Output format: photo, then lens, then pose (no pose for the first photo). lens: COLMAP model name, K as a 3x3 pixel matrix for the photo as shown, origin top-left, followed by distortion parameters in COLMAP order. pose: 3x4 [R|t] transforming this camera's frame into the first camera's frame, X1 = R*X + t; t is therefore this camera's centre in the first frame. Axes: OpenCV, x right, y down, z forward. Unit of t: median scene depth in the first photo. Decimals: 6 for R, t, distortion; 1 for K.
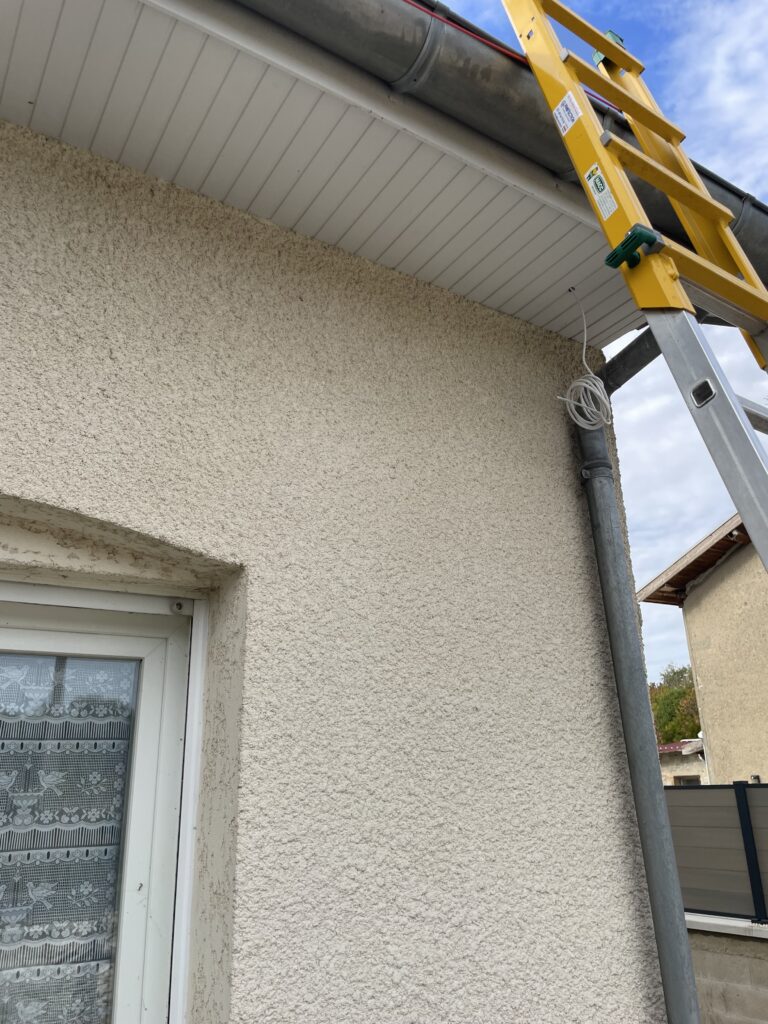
lens RADIAL K [[750.0, 0, 384.0], [0, 750.0, 512.0], [0, 0, 1]] dist [0.088246, -0.114726]
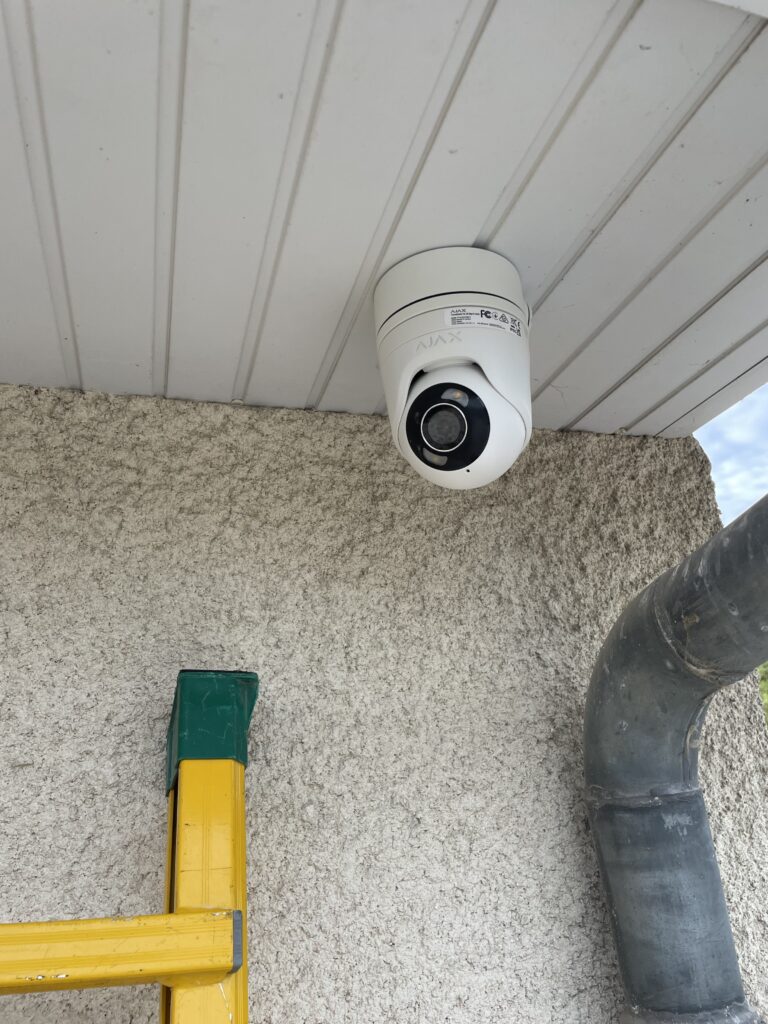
lens RADIAL K [[750.0, 0, 384.0], [0, 750.0, 512.0], [0, 0, 1]] dist [0.088246, -0.114726]
pose [[0.956636, -0.127435, -0.261932, 0.268425], [0.134696, 0.990838, 0.009880, -0.224159], [0.258273, -0.044733, 0.965036, 0.745242]]
